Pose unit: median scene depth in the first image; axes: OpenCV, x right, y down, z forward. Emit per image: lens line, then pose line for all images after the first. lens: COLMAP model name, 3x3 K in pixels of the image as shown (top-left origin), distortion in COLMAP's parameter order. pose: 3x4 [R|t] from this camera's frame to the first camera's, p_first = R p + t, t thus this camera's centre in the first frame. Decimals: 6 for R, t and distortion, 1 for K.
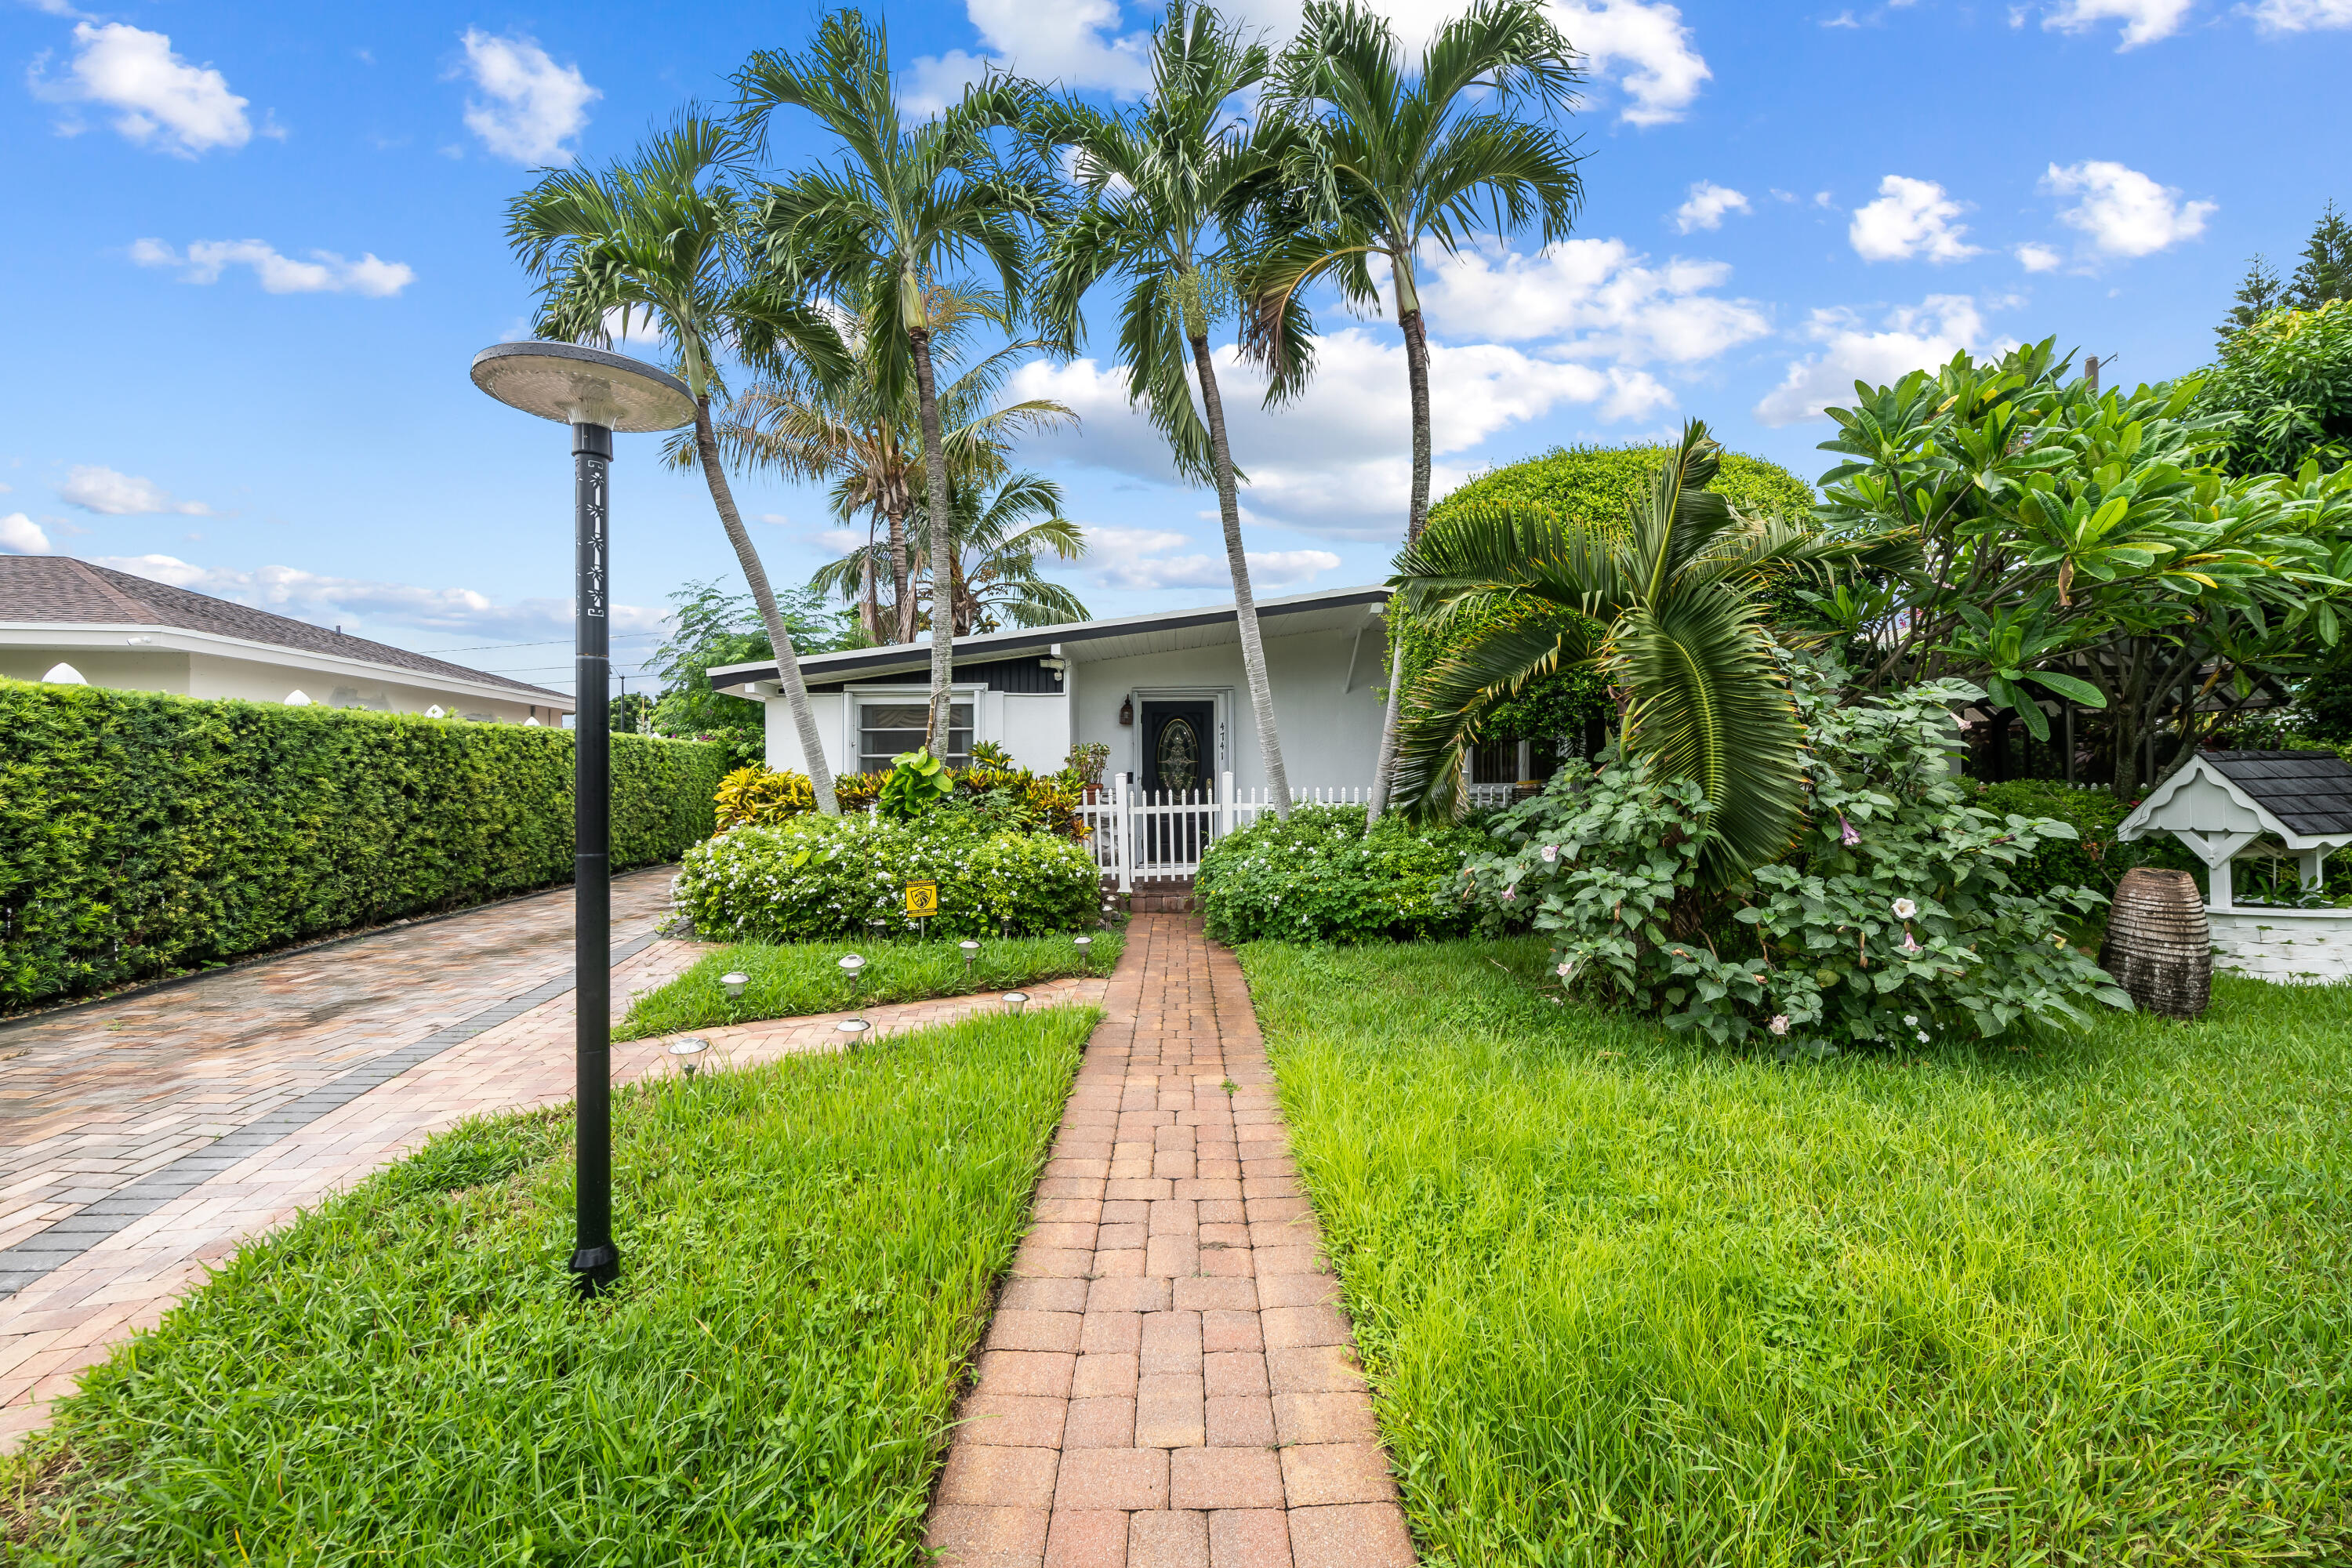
lens RADIAL K [[931.2, 0, 1192.2], [0, 931.2, 784.6], [0, 0, 1]] dist [0.000876, -0.001809]
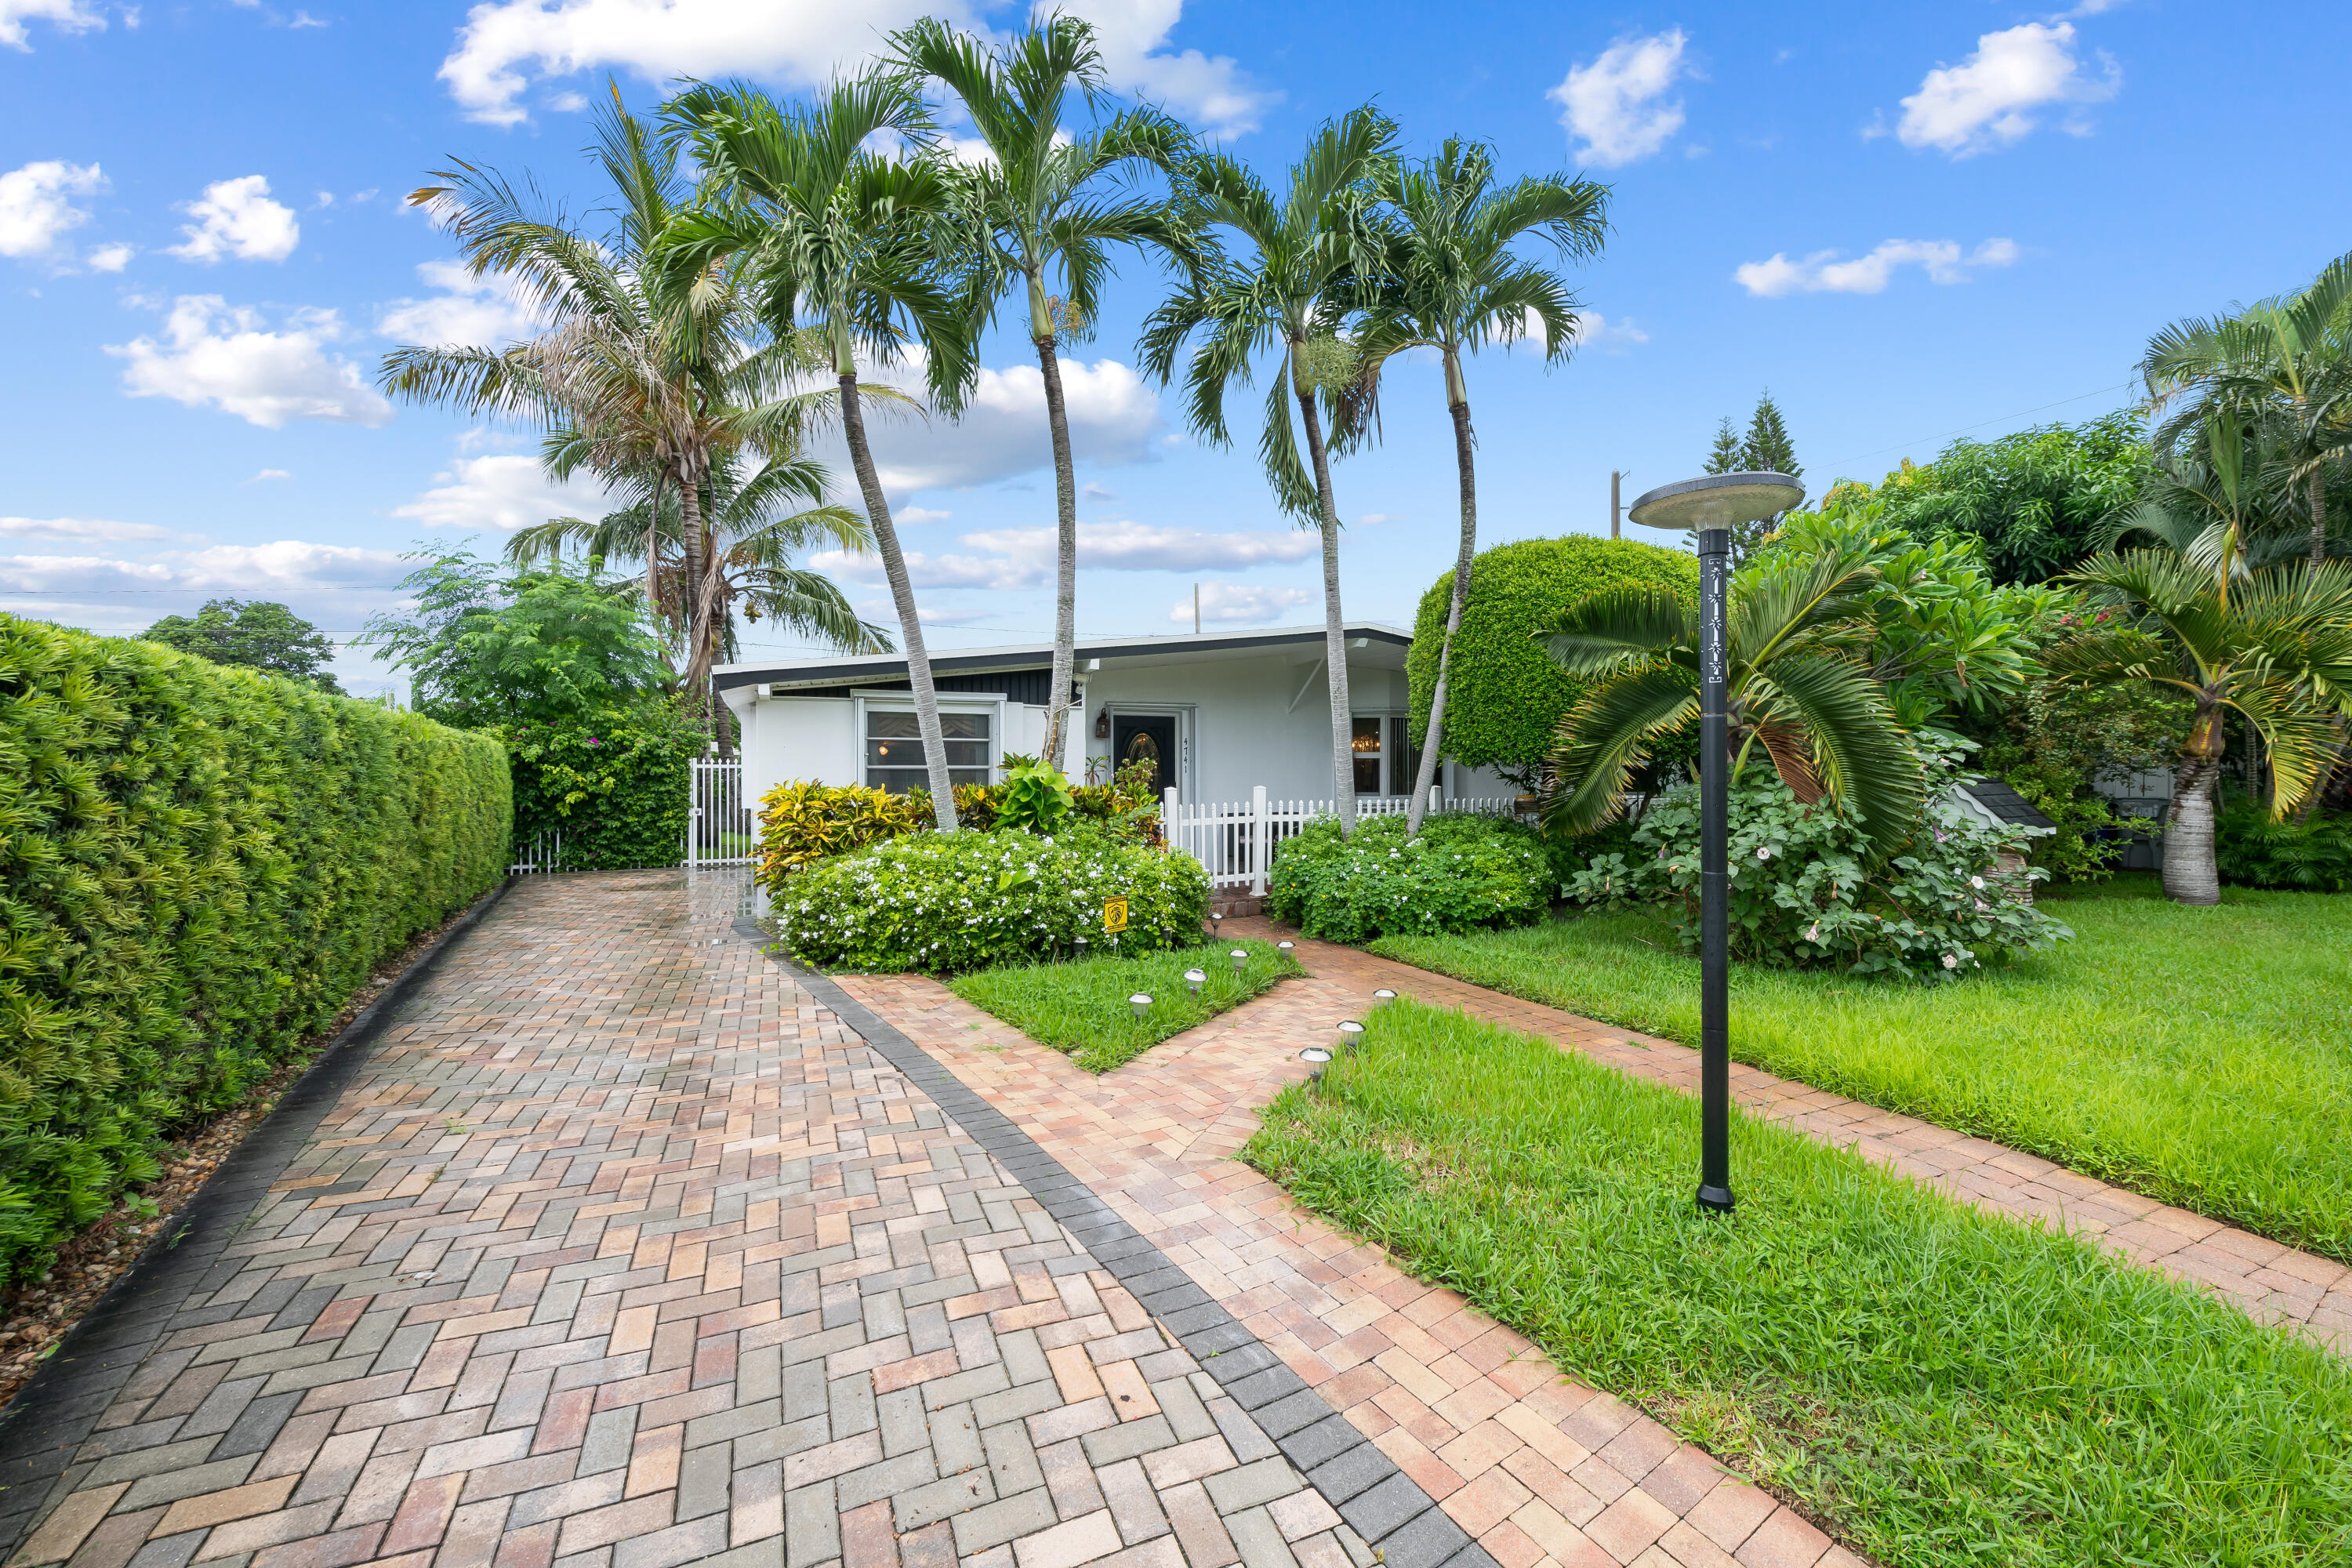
lens RADIAL K [[931.2, 0, 1170.8], [0, 931.2, 795.6], [0, 0, 1]] dist [0.000876, -0.001809]
pose [[0.922547, -0.001917, 0.385880, -0.756049], [-0.000760, 0.999977, 0.006784, -0.015599], [-0.385884, -0.006552, 0.922524, 0.057528]]
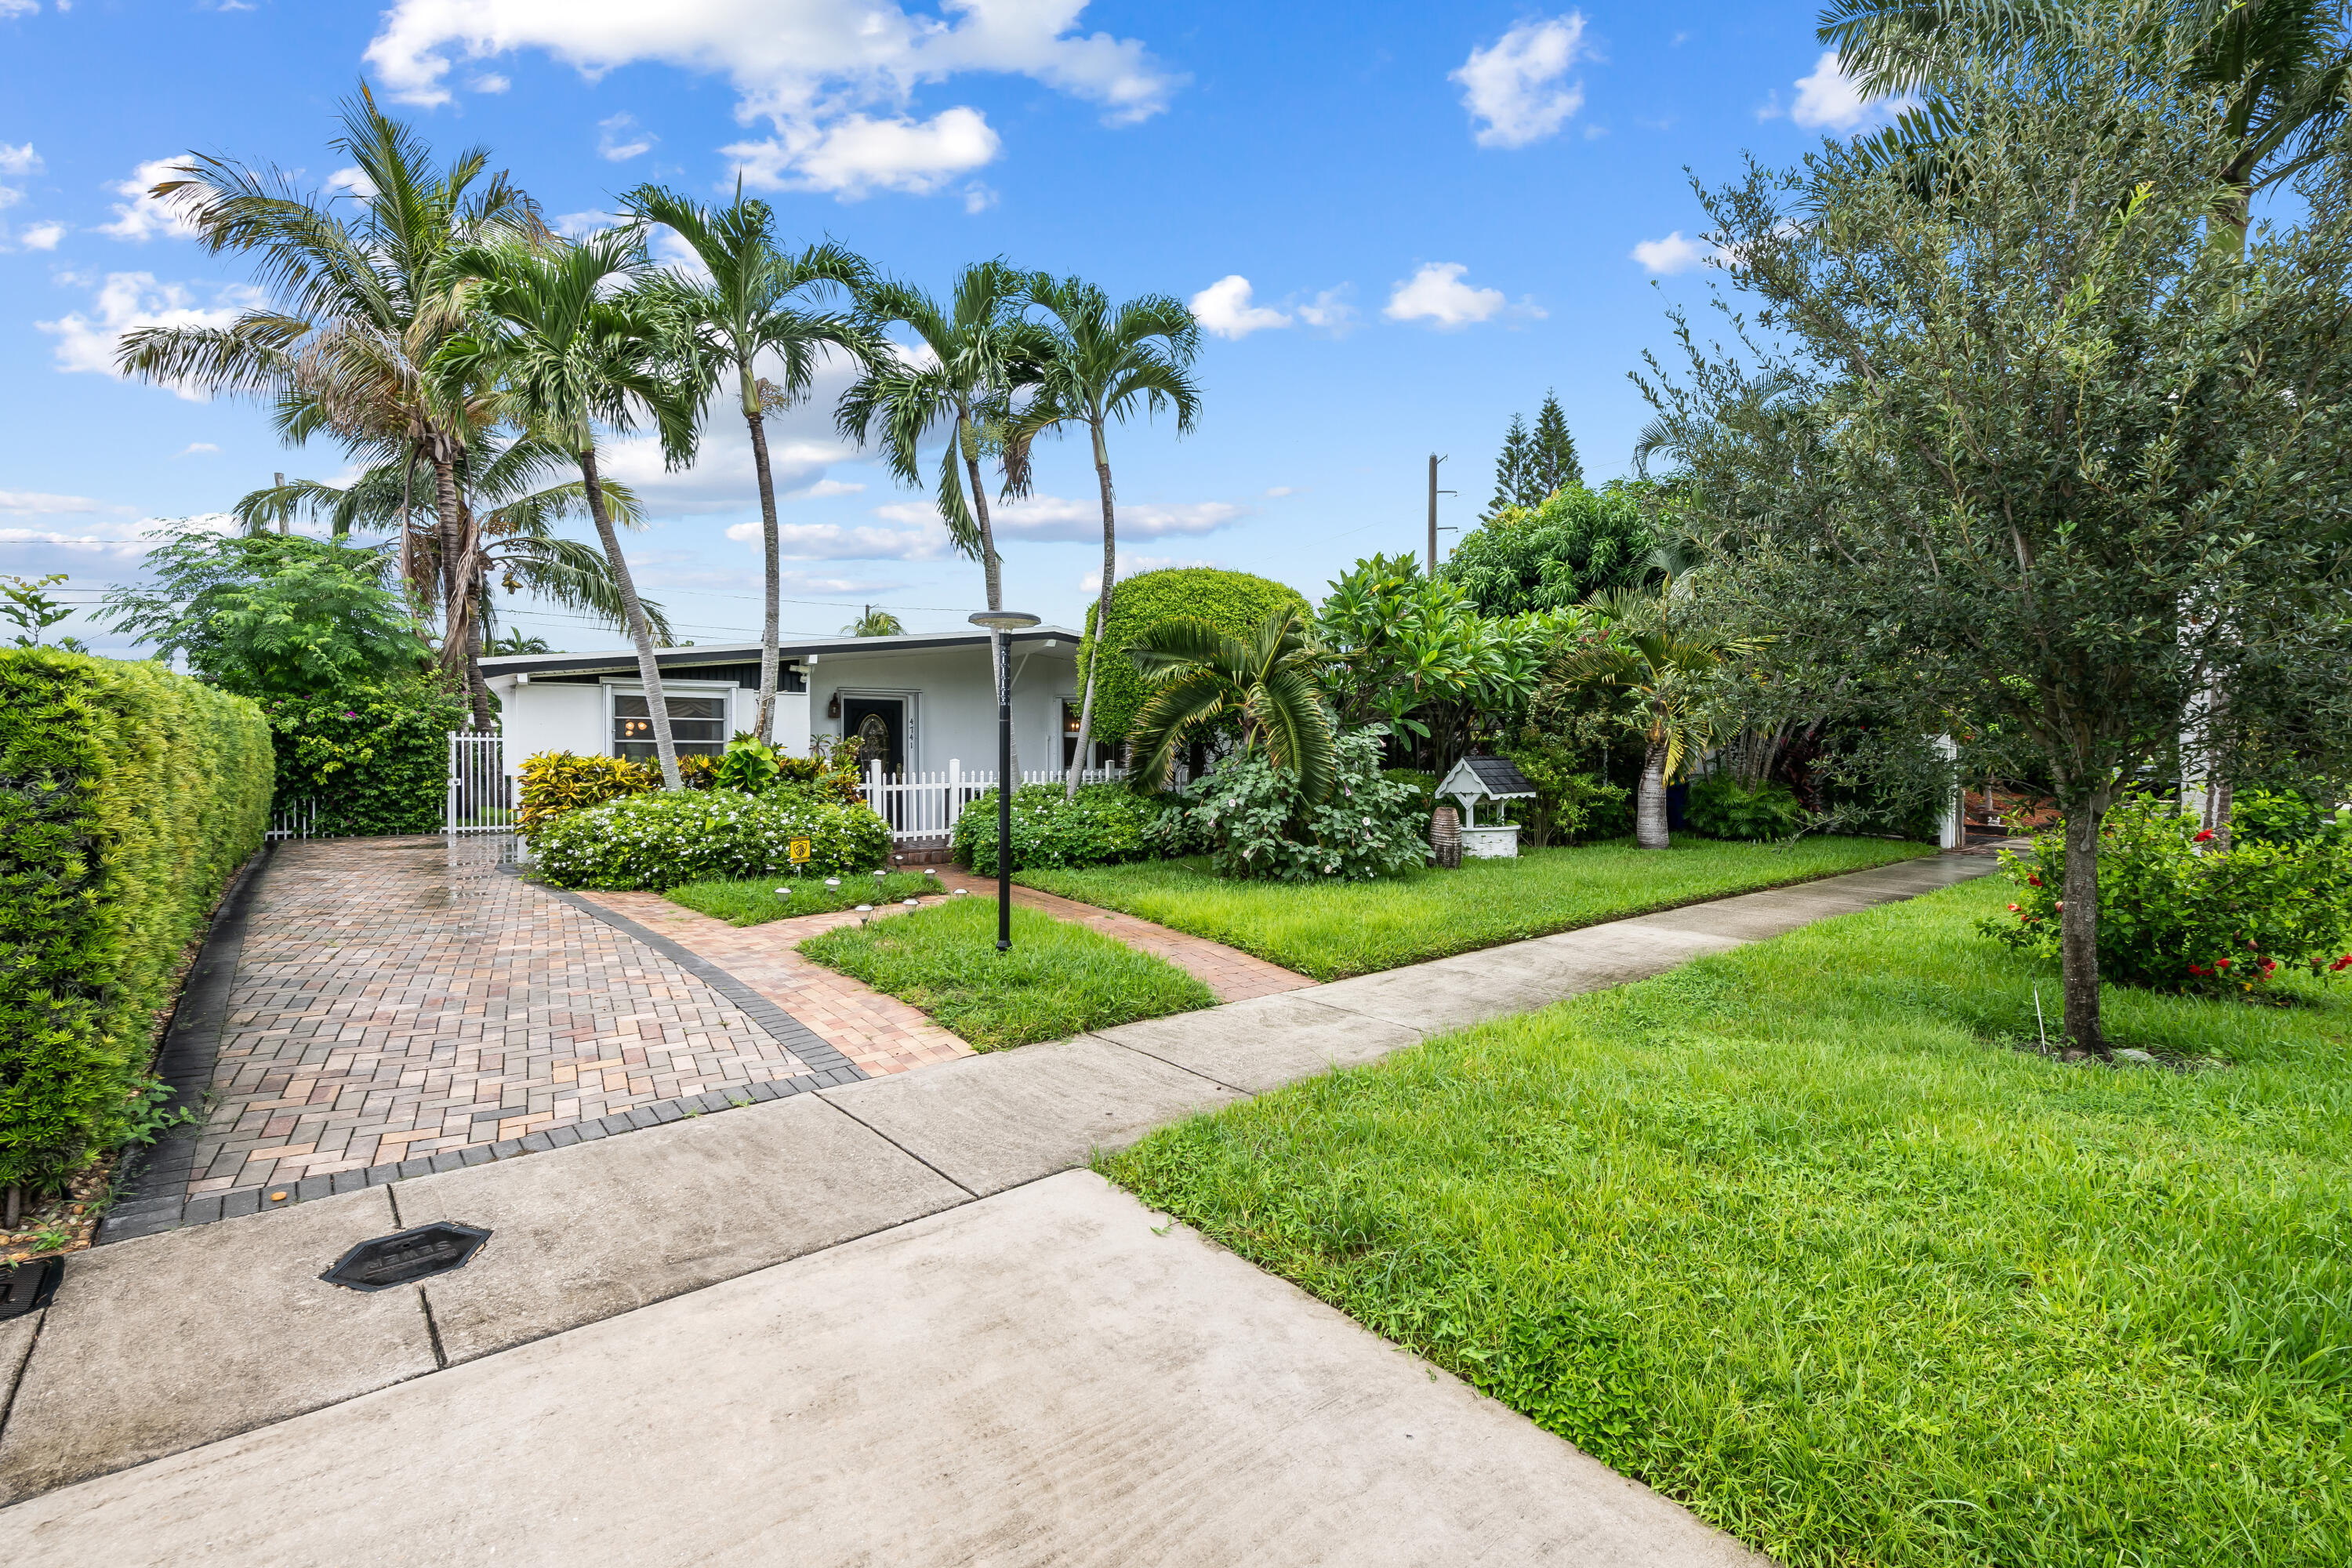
lens RADIAL K [[1058.7, 0, 1188.7], [0, 1058.7, 790.9], [0, 0, 1]] dist [0.002867, -0.001810]
pose [[0.856421, -0.005565, 0.516247, -0.736675], [-0.005424, 0.999790, 0.019775, 0.000524], [-0.516249, -0.019735, 0.856211, -0.782731]]
